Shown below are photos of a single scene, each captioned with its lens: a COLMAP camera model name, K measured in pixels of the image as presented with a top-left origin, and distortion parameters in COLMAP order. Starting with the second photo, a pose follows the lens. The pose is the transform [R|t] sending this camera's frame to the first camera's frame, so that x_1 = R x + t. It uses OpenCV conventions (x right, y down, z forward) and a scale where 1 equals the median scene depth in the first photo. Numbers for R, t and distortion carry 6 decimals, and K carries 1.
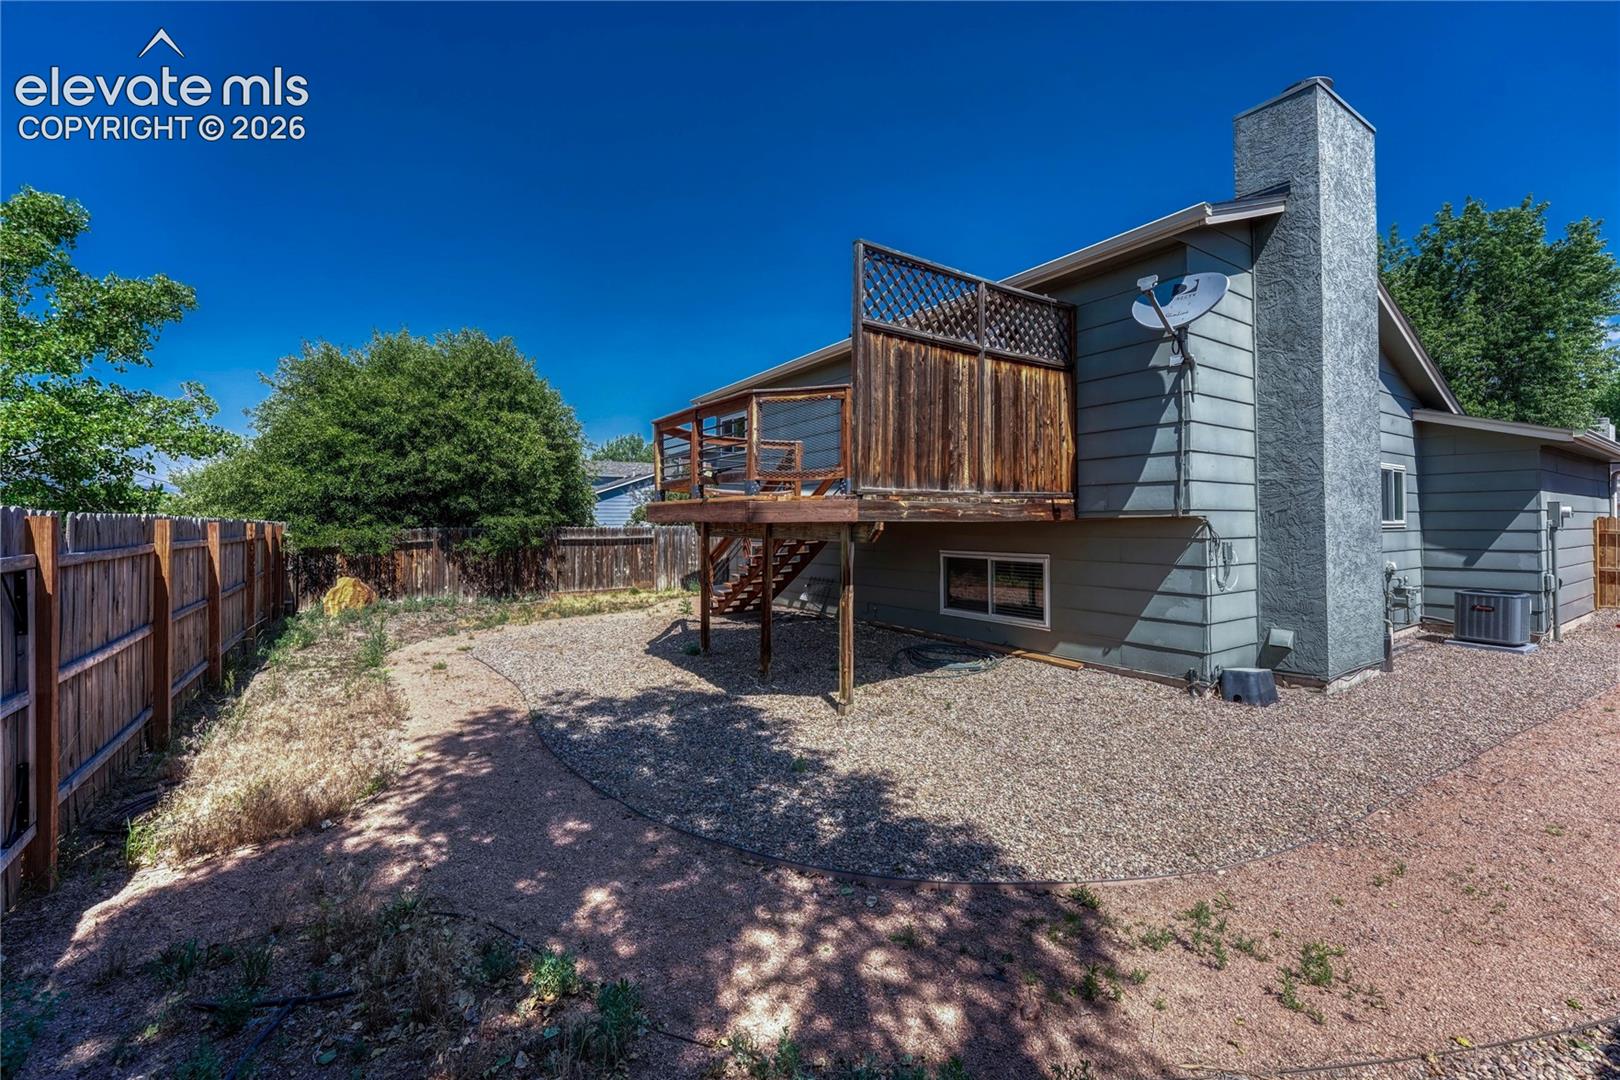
lens RADIAL K [[669.7, 0, 783.7], [0, 669.7, 534.9], [0, 0, 1]] dist [-0.000167, 0.000178]
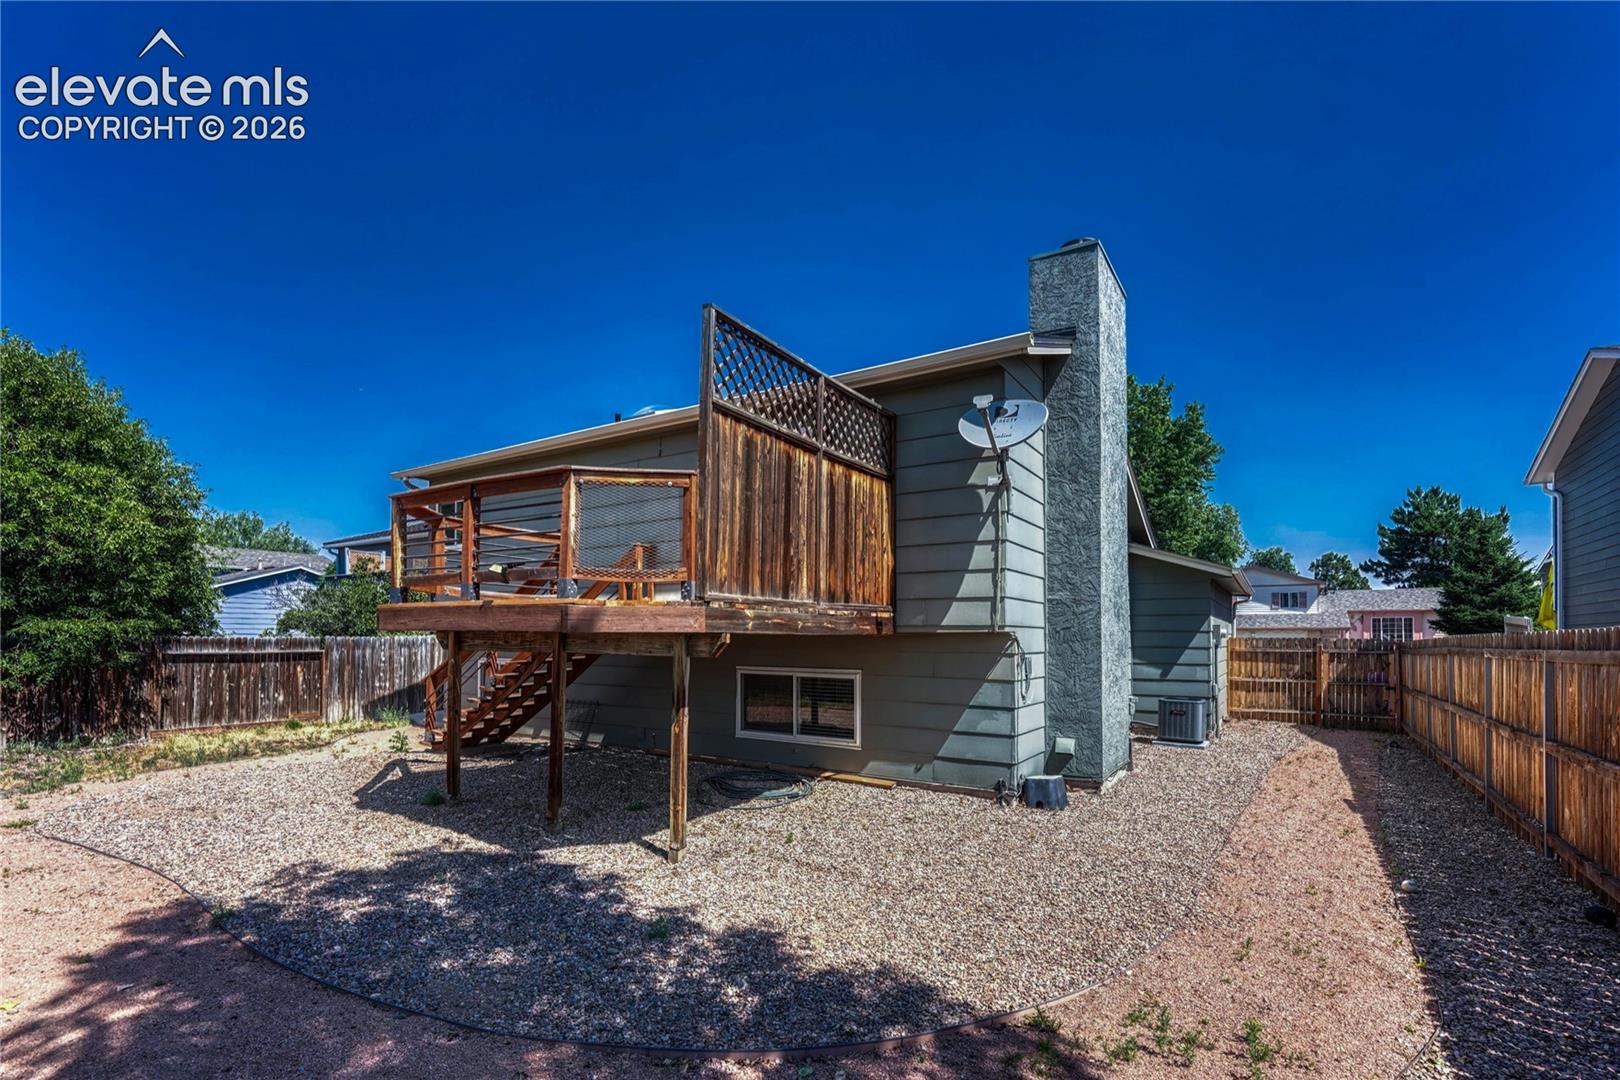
lens RADIAL K [[747.5, 0, 803.6], [0, 747.5, 644.1], [0, 0, 1]] dist [-0.001202, -0.000054]
pose [[0.912955, 0.007401, 0.407993, -0.136497], [-0.004012, 0.999950, -0.009162, 0.002430], [-0.408040, 0.006728, 0.912939, 0.066566]]
